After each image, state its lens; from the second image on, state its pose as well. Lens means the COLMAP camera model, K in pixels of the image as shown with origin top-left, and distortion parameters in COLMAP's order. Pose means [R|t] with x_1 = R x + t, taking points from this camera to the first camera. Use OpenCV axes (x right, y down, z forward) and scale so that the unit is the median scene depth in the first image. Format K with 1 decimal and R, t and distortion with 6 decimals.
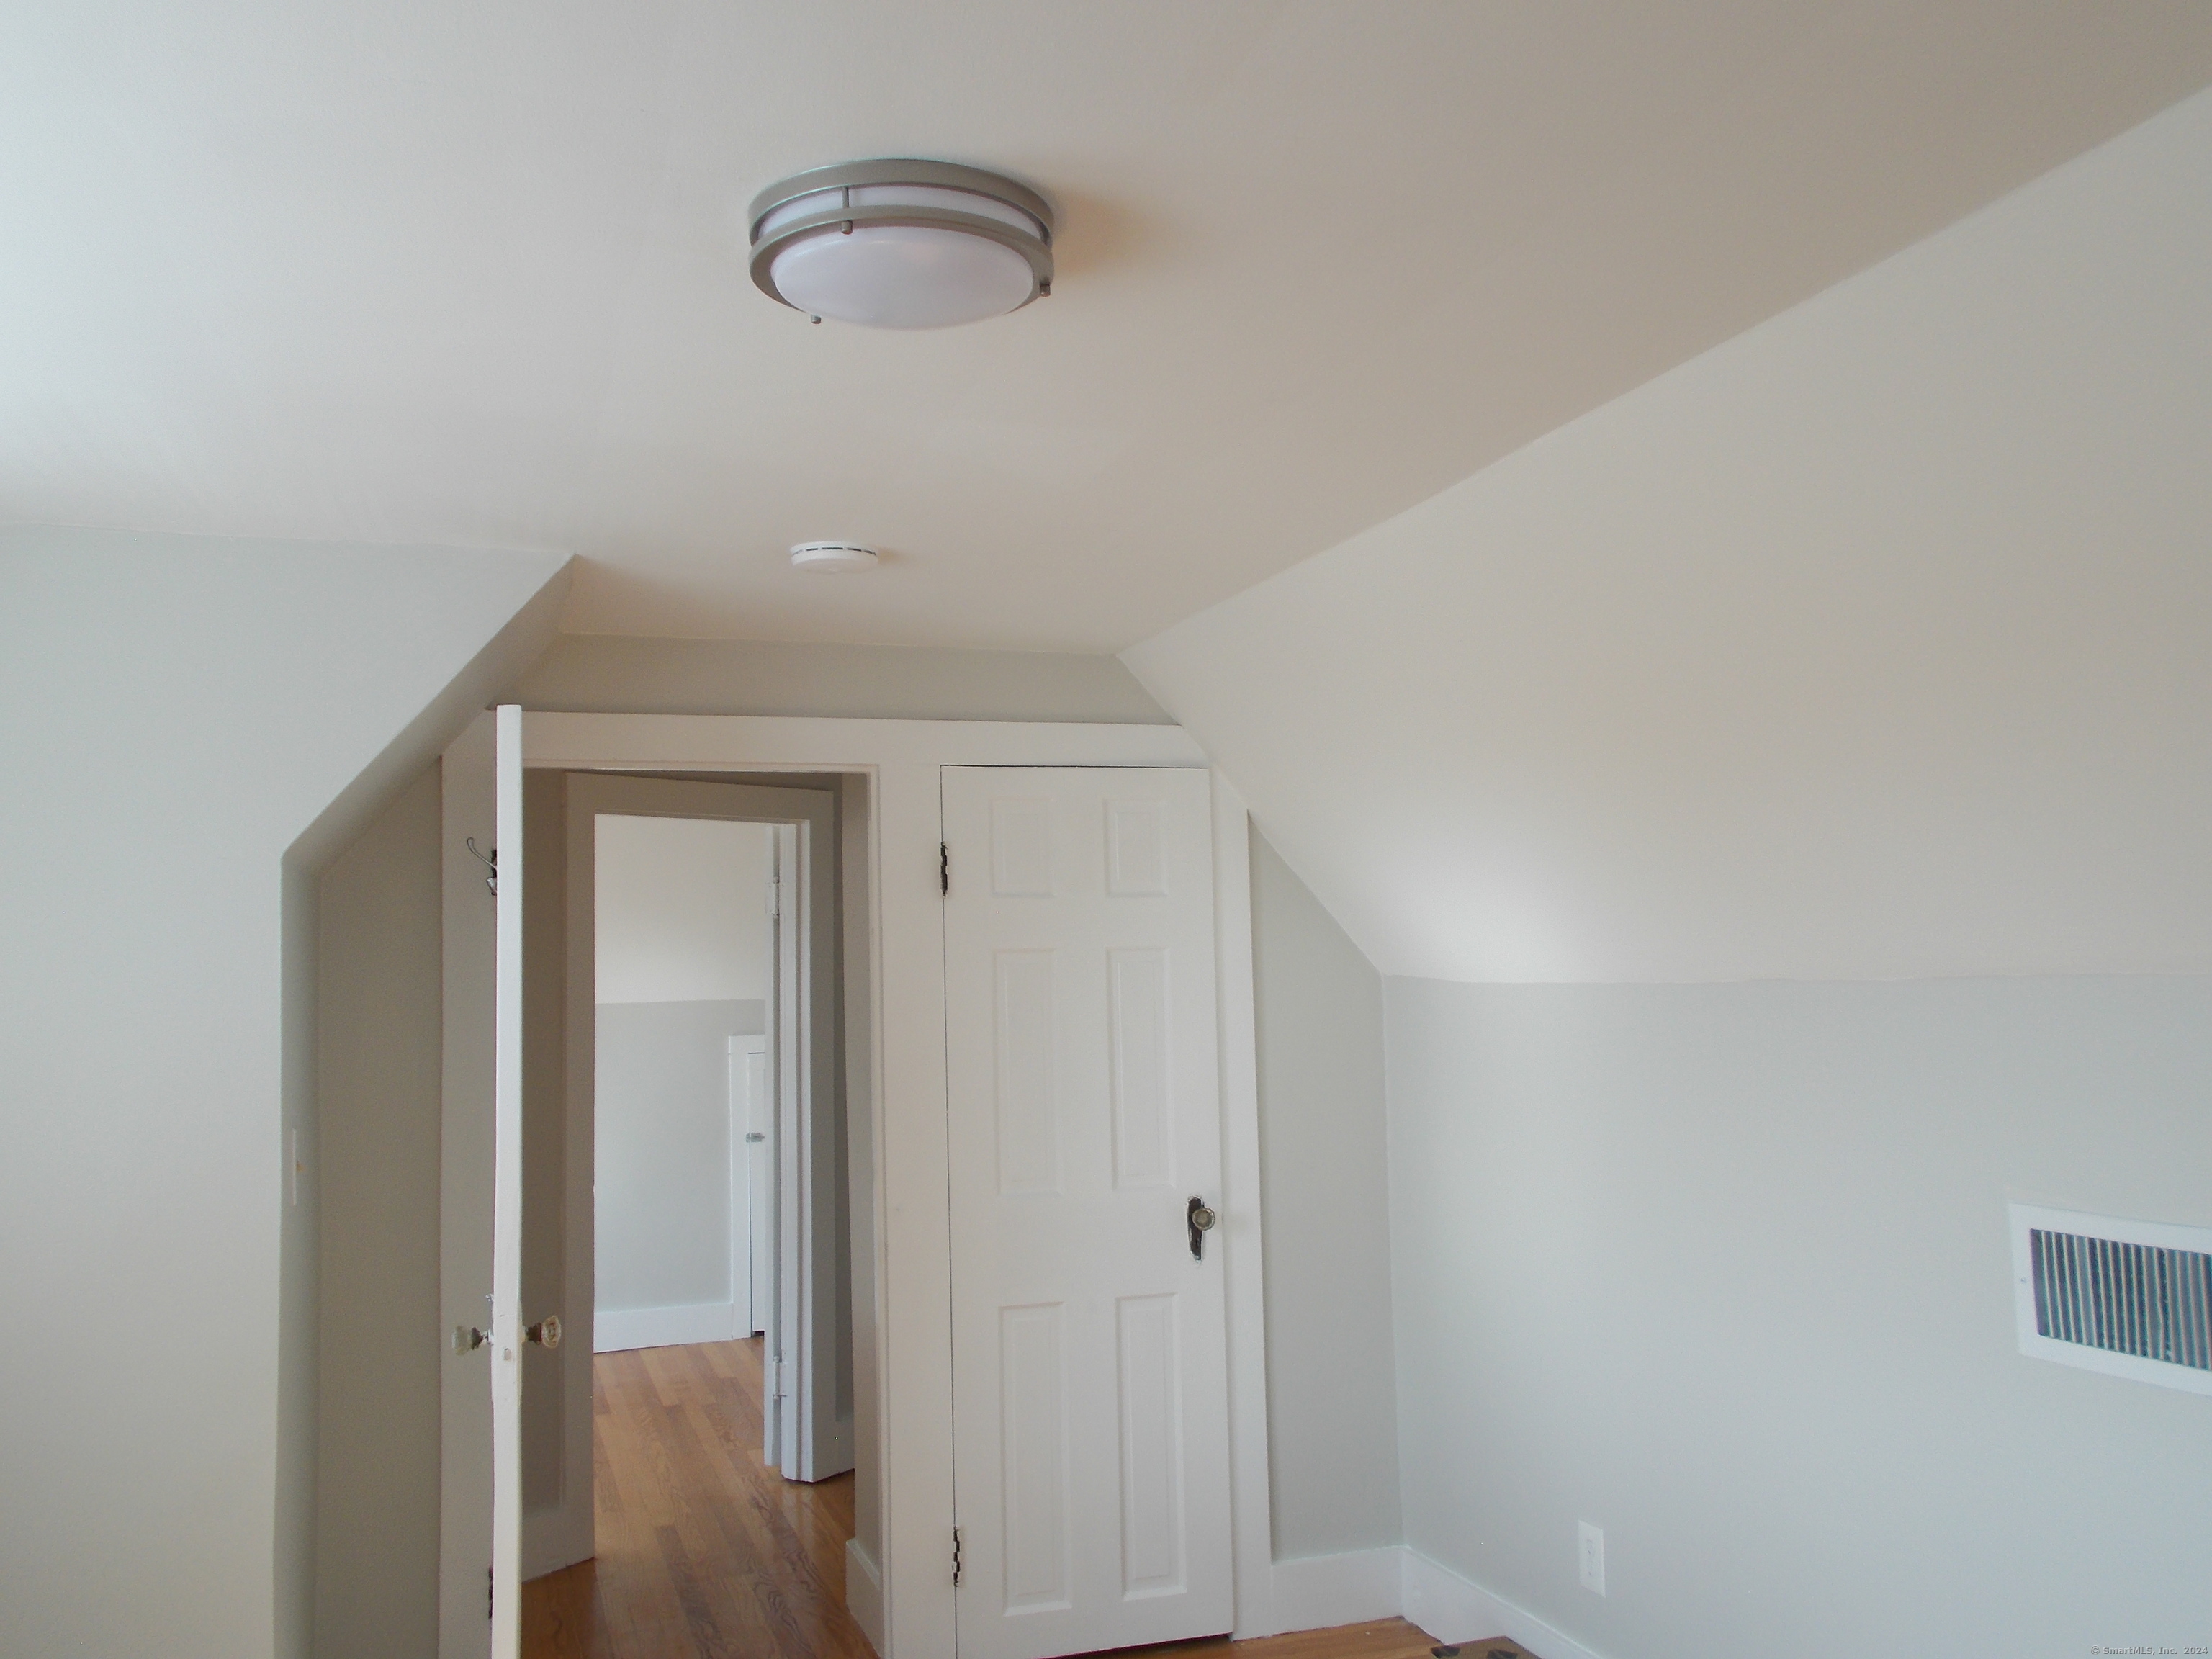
lens RADIAL K [[1858.9, 0, 1104.3], [0, 1858.9, 824.9], [0, 0, 1]] dist [0.002767, -0.024250]
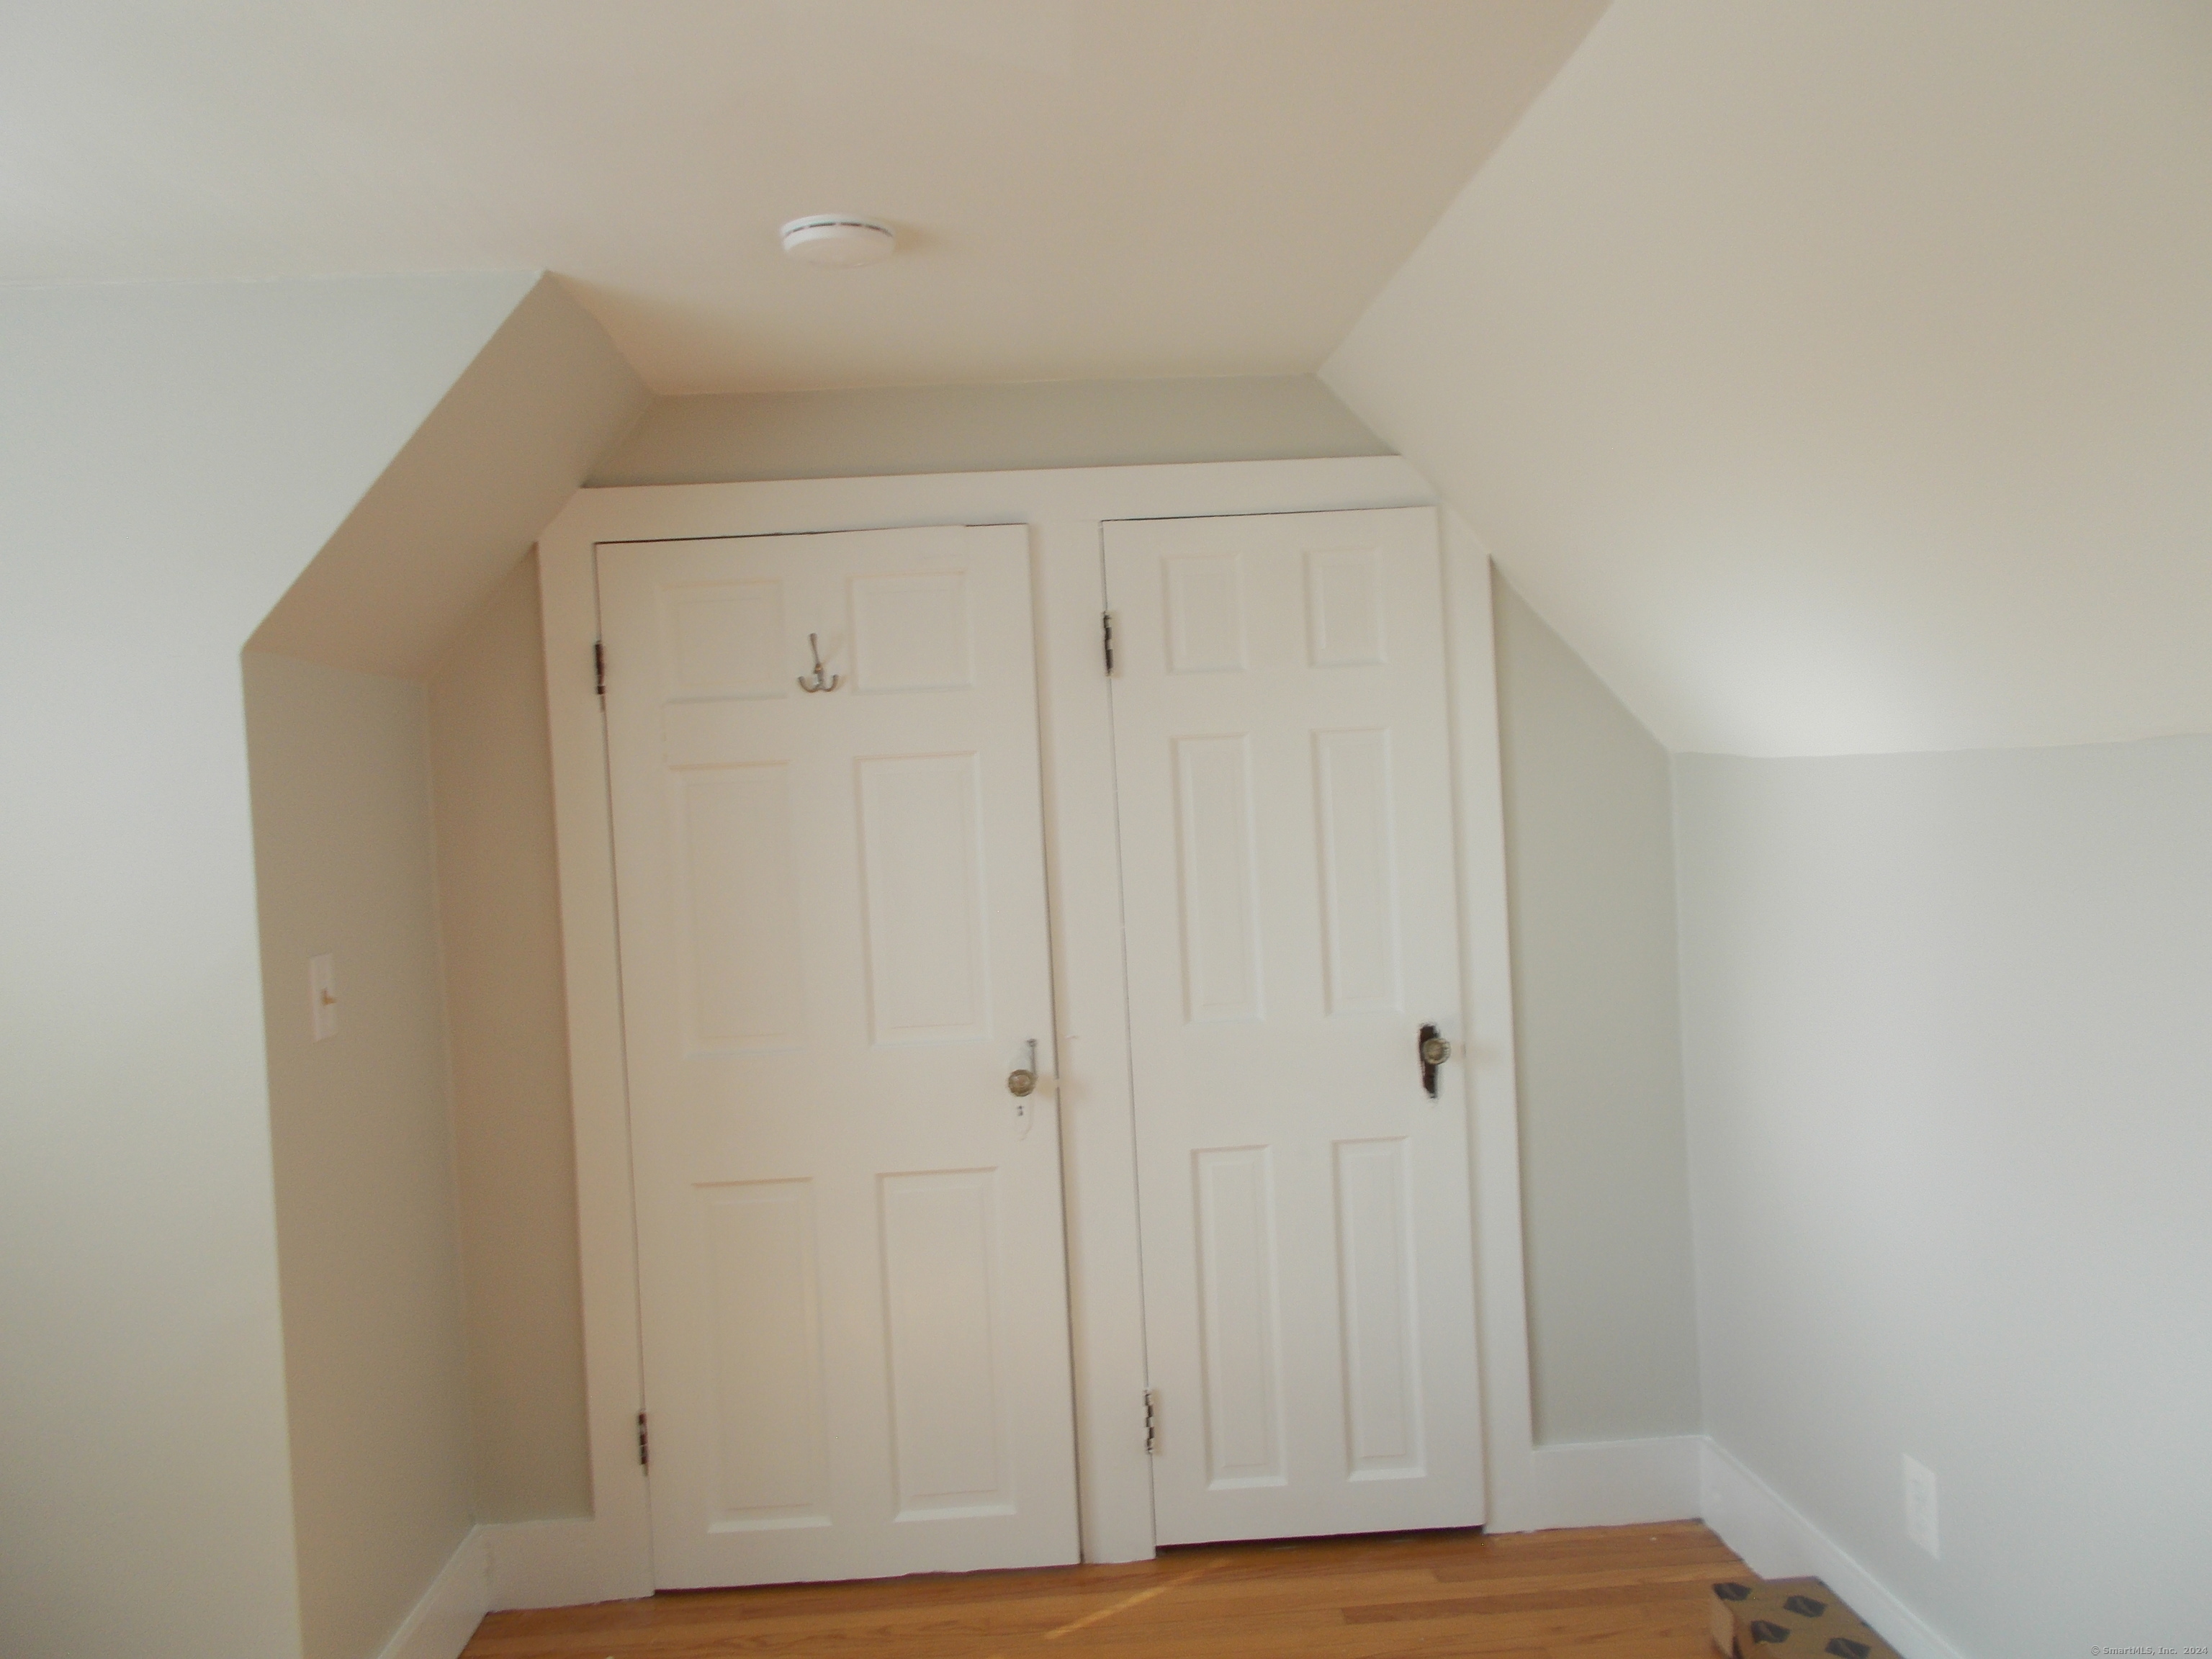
lens RADIAL K [[1698.9, 0, 1104.5], [0, 1698.9, 836.2], [0, 0, 1]] dist [0.004307, 0.026246]
pose [[0.963815, -0.018794, -0.265908, 0.114021], [0.049244, 0.992896, 0.108315, 0.025838], [0.261984, -0.117490, 0.957894, 0.237935]]
